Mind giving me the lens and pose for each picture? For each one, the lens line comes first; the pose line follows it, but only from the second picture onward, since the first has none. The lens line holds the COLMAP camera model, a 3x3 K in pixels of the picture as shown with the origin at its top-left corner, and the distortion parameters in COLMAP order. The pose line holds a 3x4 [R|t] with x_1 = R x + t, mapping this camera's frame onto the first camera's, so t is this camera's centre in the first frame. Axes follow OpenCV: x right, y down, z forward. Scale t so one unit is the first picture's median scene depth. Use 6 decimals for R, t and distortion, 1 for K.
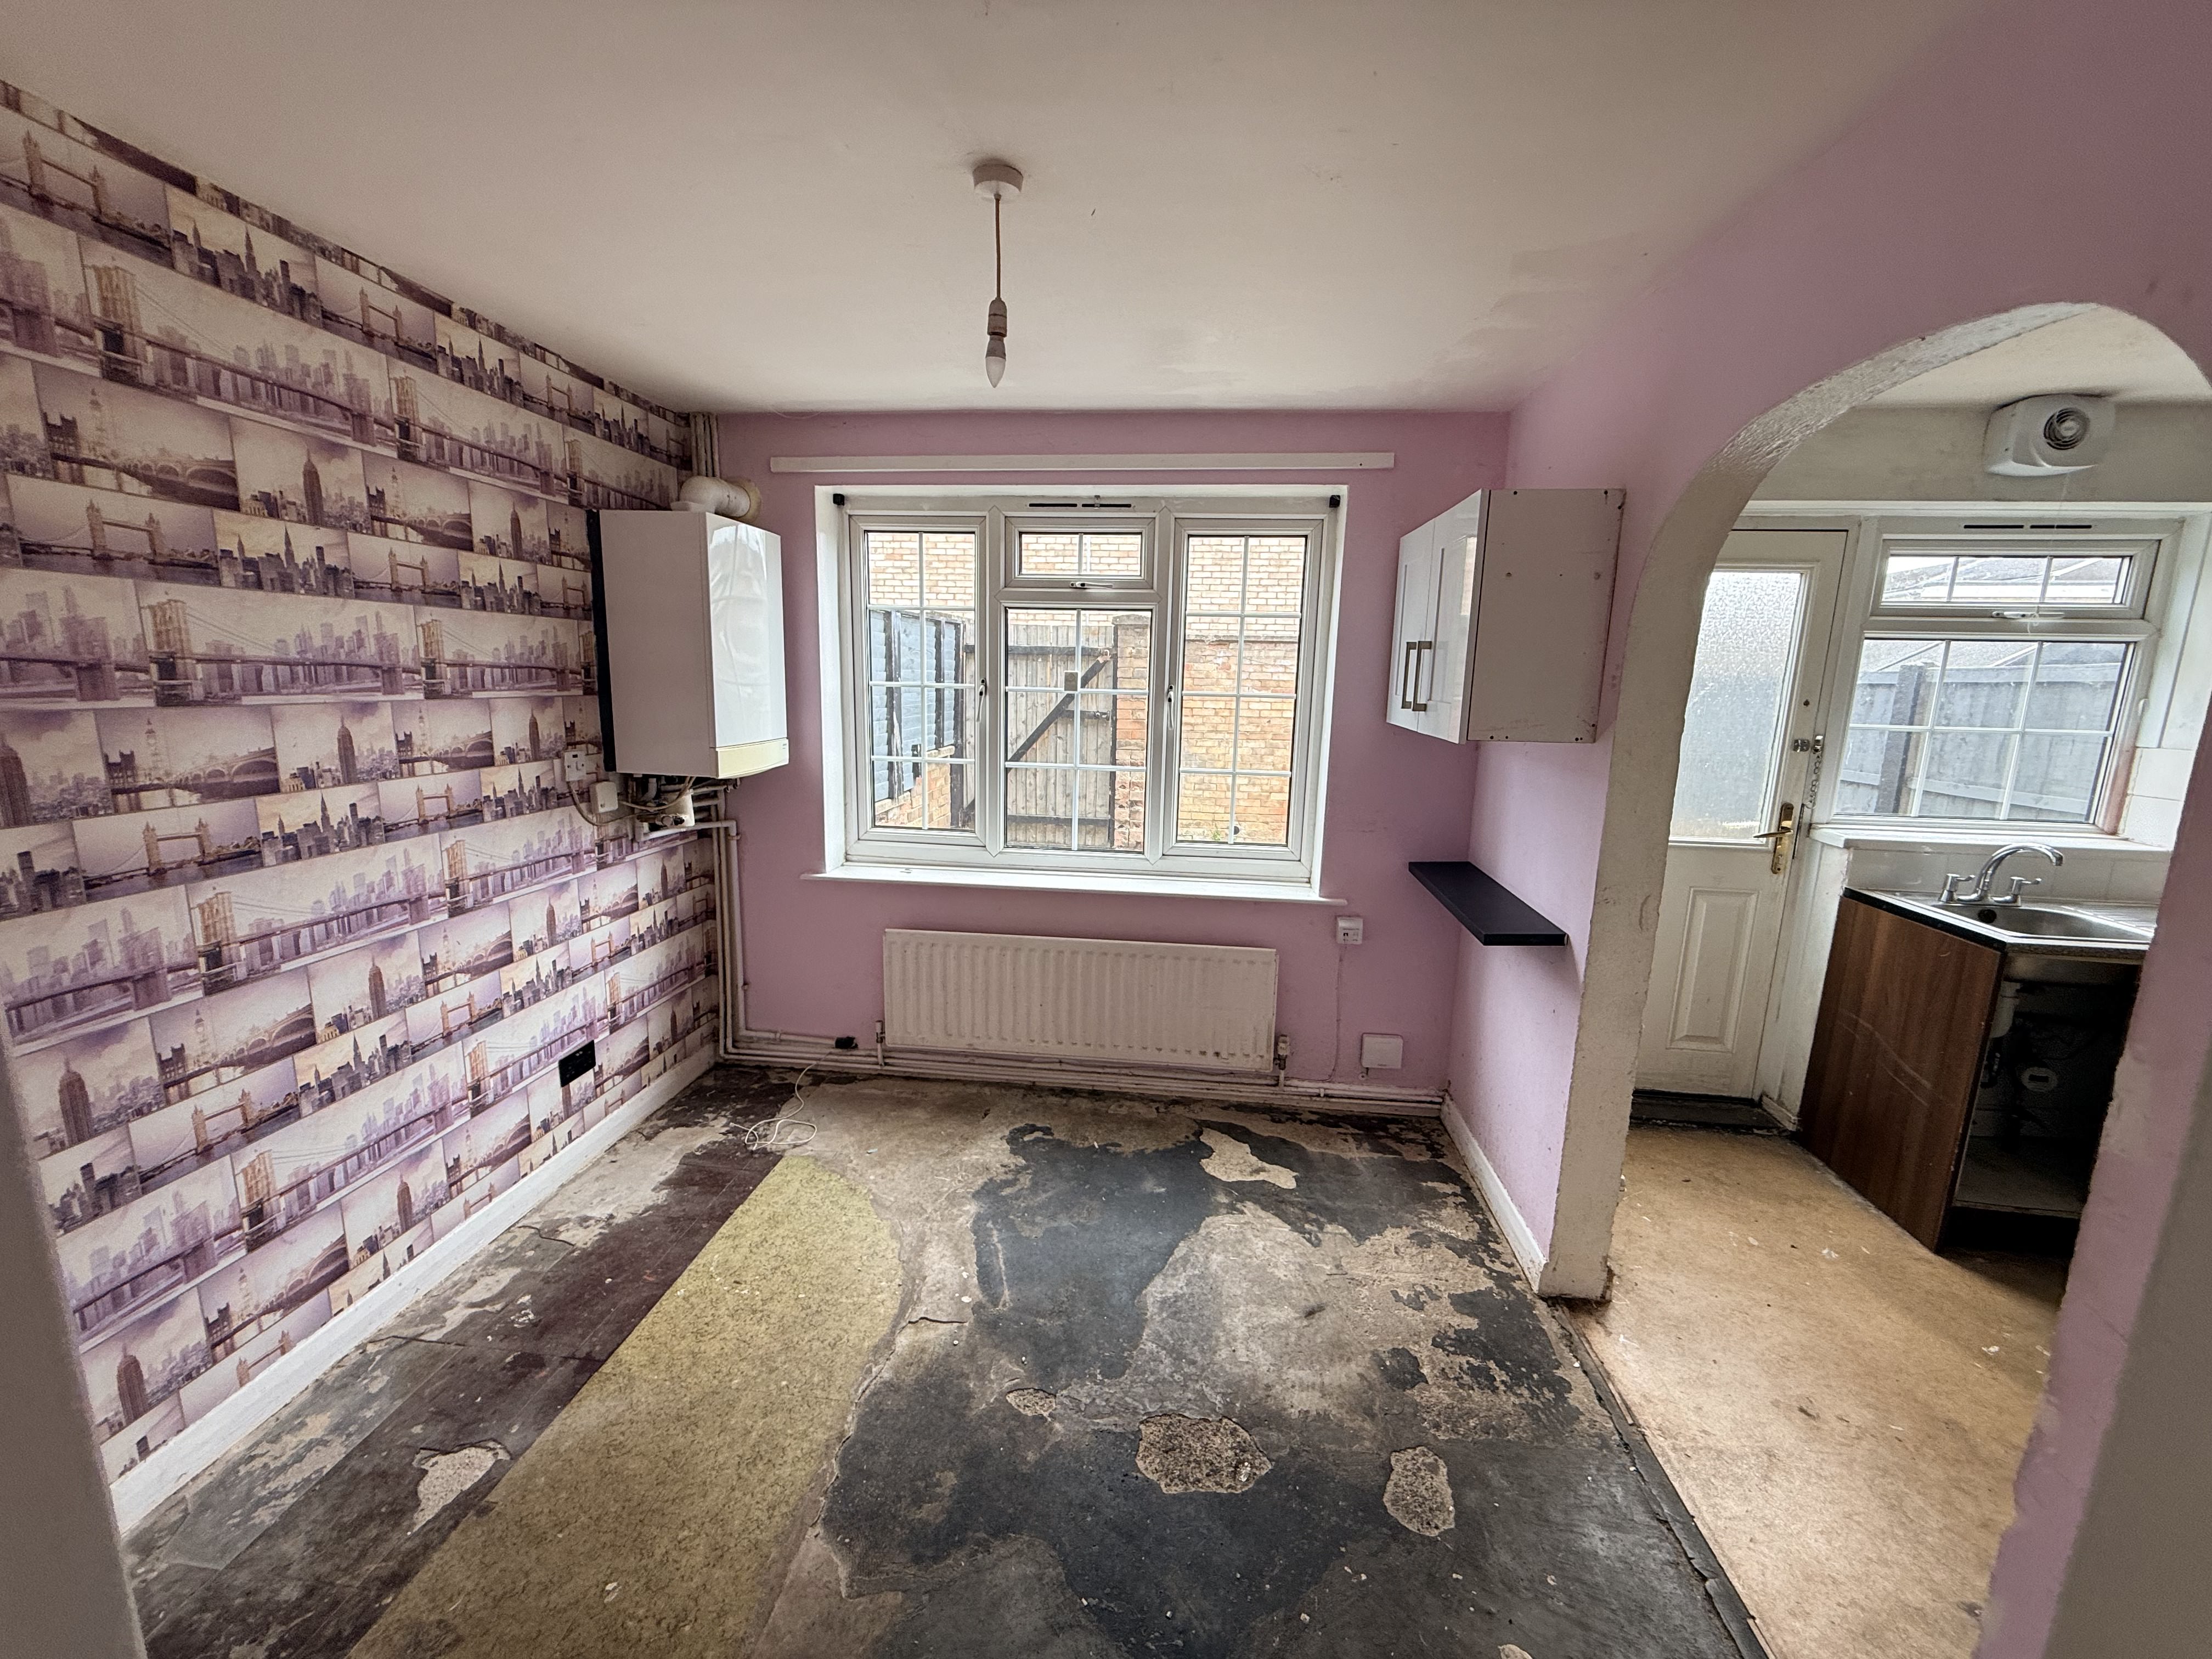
lens RADIAL K [[880.1, 0, 1098.1], [0, 880.1, 835.1], [0, 0, 1]] dist [-0.000650, -0.000388]
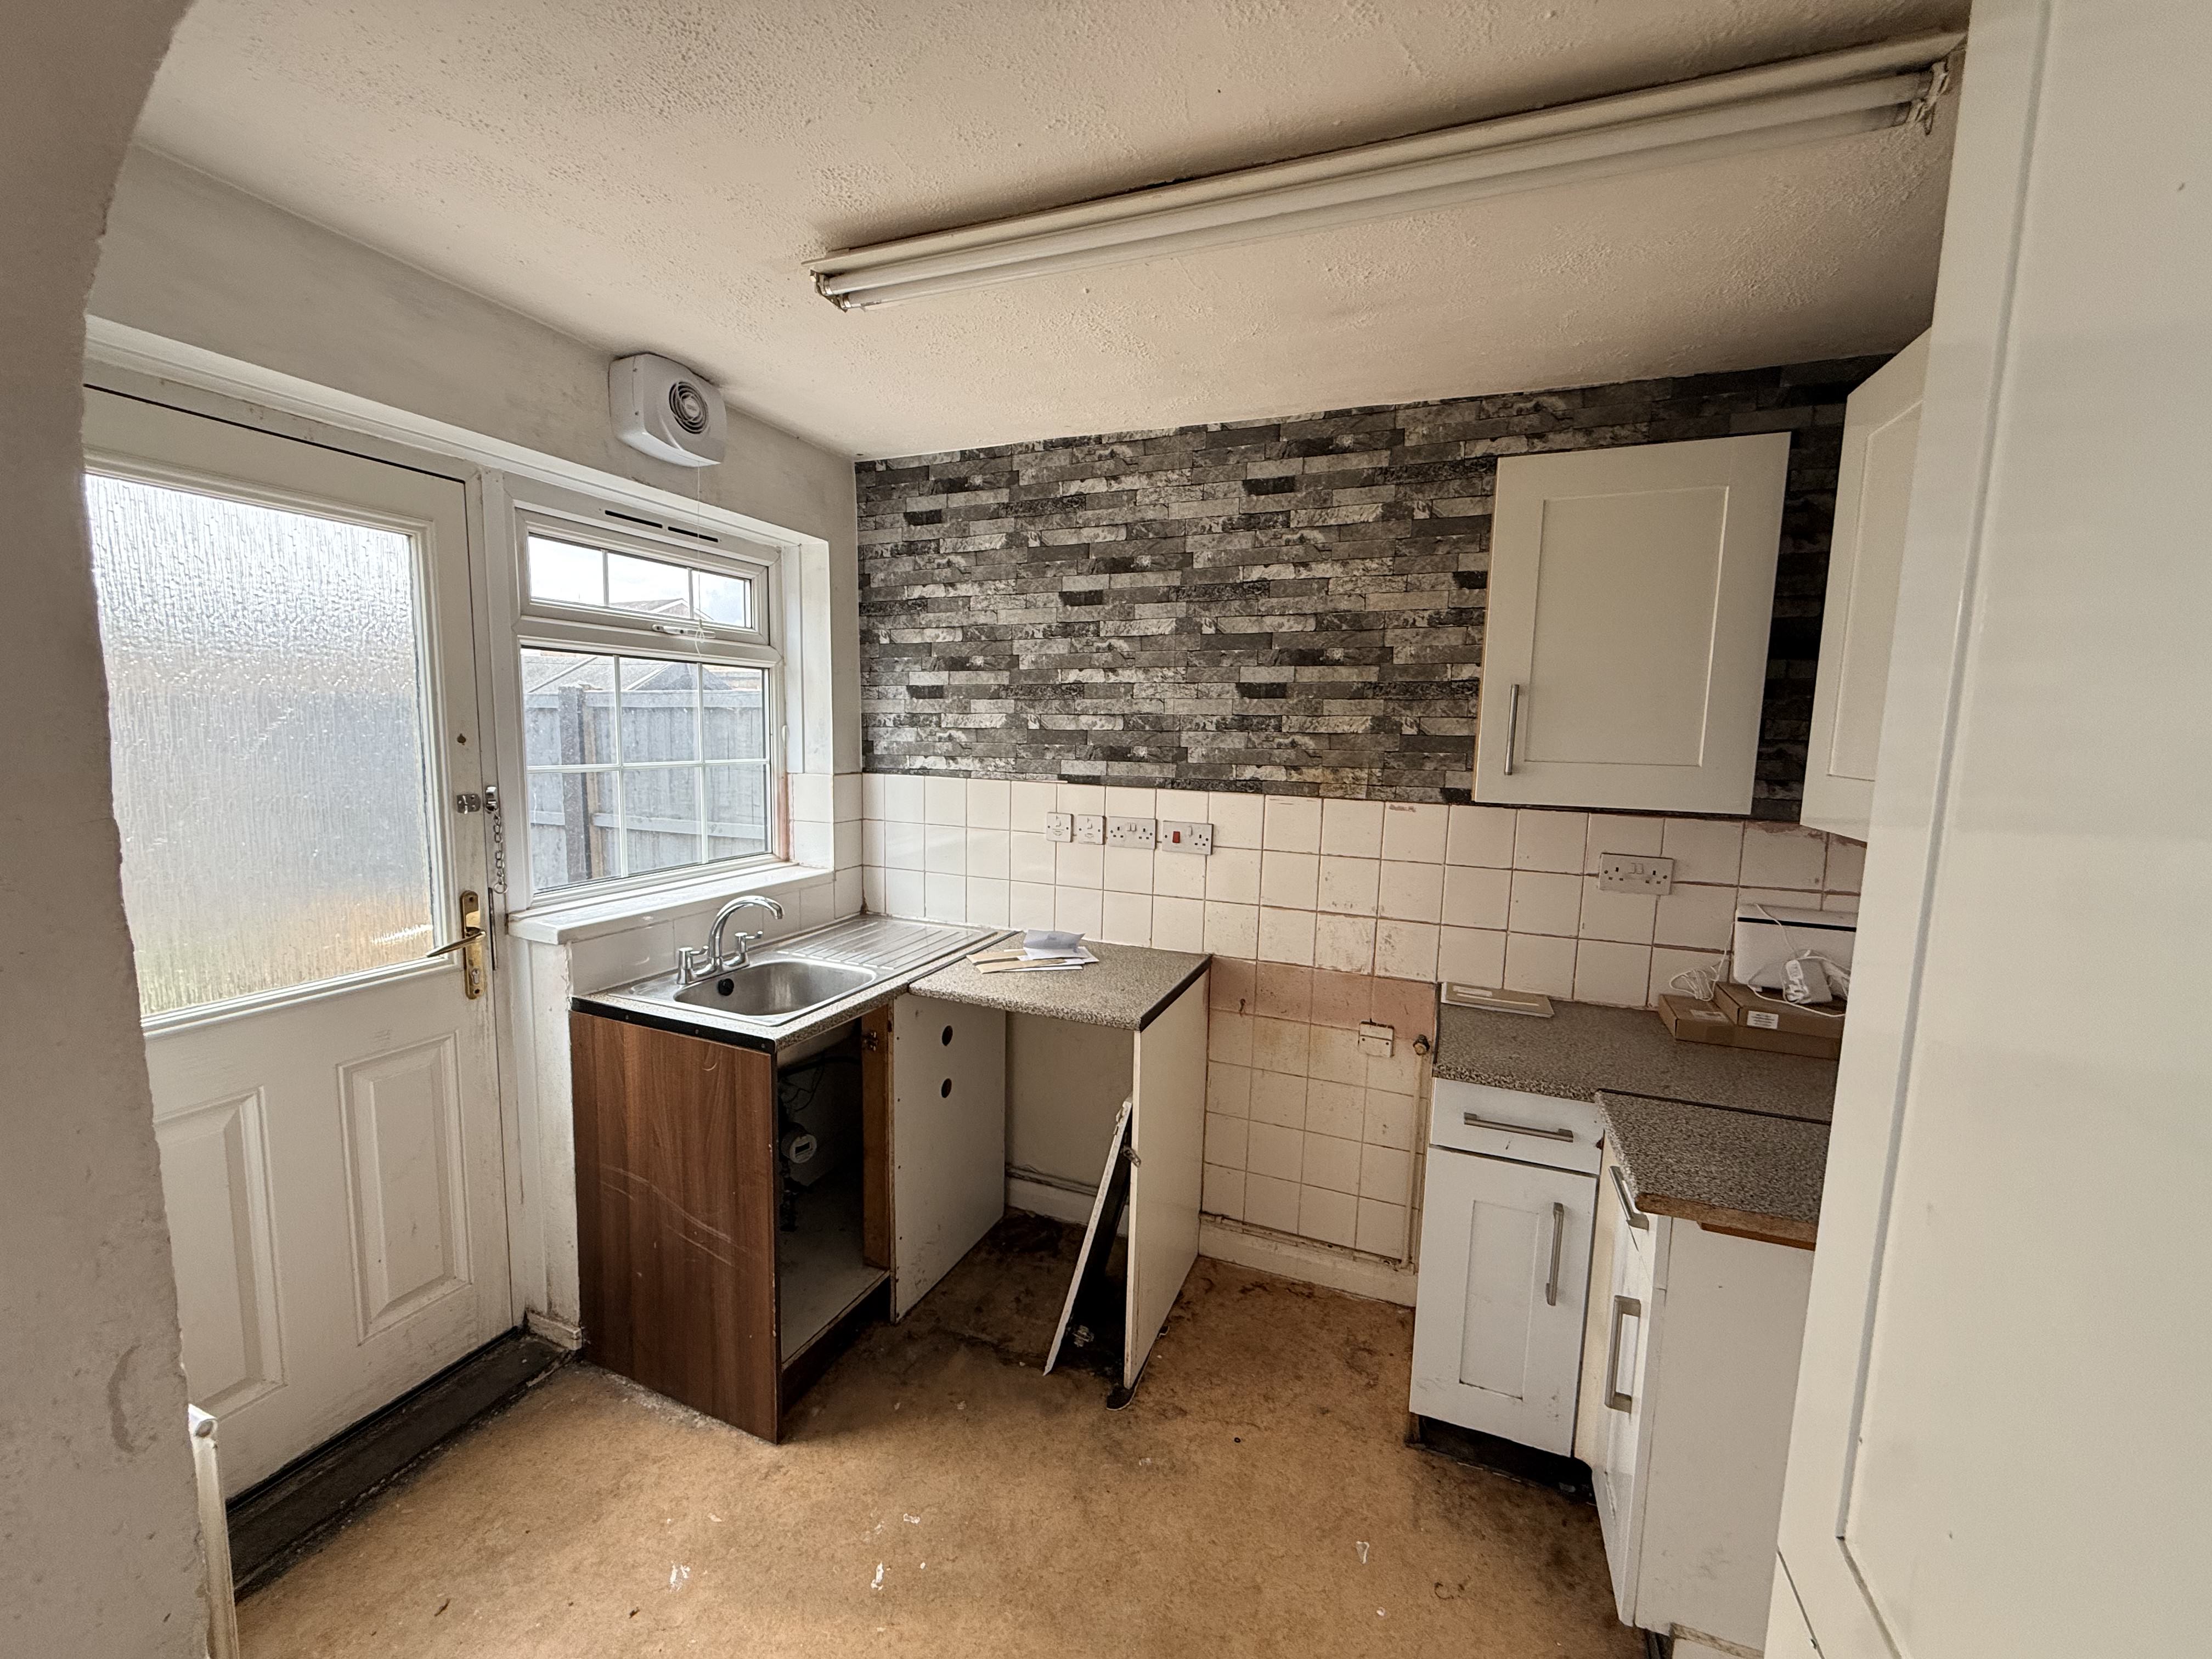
lens RADIAL K [[880.1, 0, 1096.9], [0, 880.1, 828.6], [0, 0, 1]] dist [-0.000650, -0.000388]
pose [[0.272328, -0.129713, 0.953421, 0.298386], [0.155550, 0.983773, 0.089412, -0.069326], [-0.949548, 0.123955, 0.288085, 0.367000]]
